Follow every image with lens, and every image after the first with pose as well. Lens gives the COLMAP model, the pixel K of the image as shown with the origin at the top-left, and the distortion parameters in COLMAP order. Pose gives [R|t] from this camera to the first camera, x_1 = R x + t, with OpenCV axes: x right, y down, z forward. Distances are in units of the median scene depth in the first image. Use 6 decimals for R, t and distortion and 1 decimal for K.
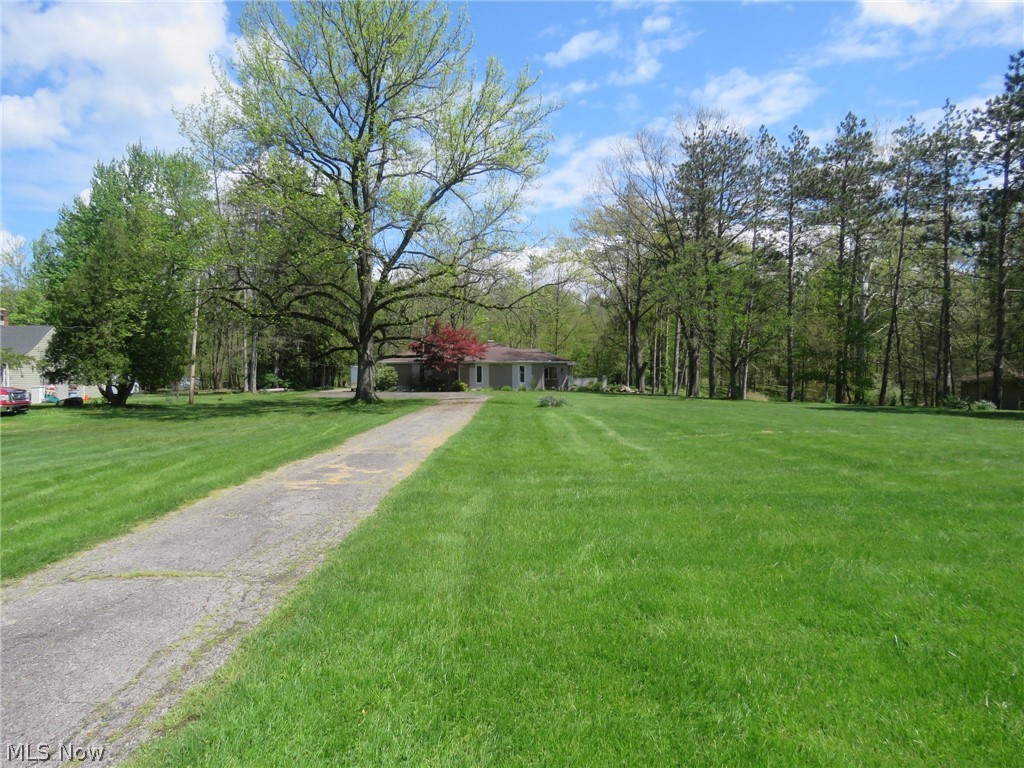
lens RADIAL K [[665.4, 0, 508.6], [0, 665.4, 381.8], [0, 0, 1]] dist [-0.005636, 0.000316]
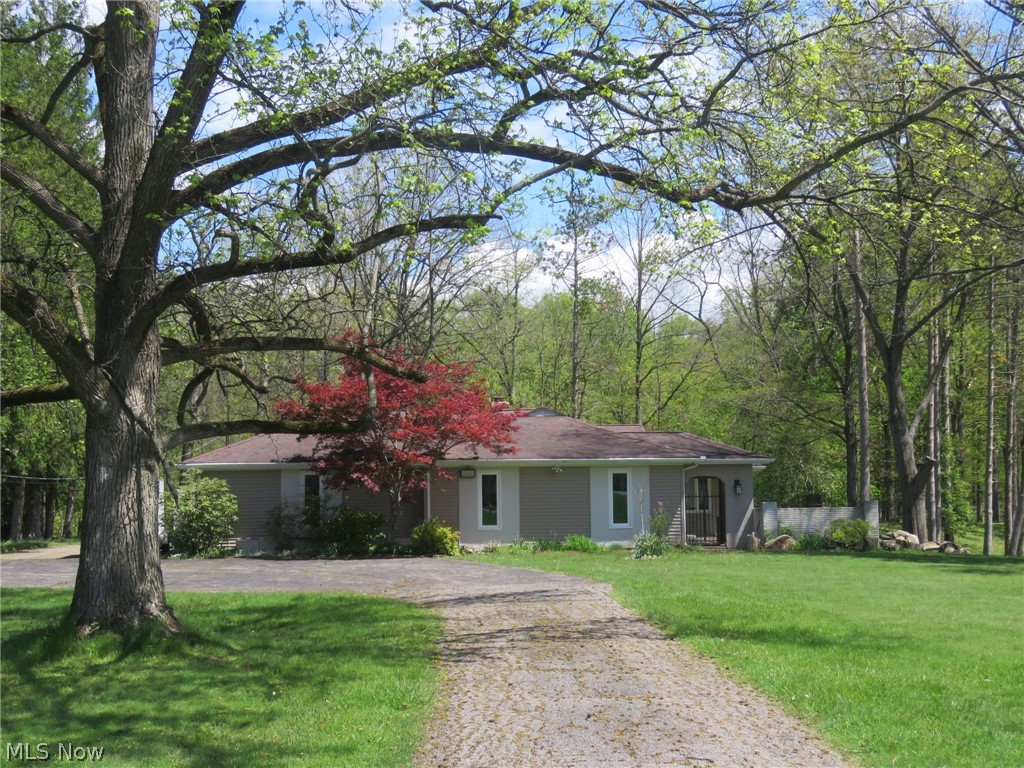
lens RADIAL K [[1413.8, 0, 513.2], [0, 1413.8, 386.1], [0, 0, 1]] dist [-0.045131, 0.000000]
pose [[0.999053, -0.006897, 0.042959, -0.063199], [0.010752, 0.995870, -0.090155, -0.004349], [-0.042160, 0.090531, 0.995001, 0.316303]]
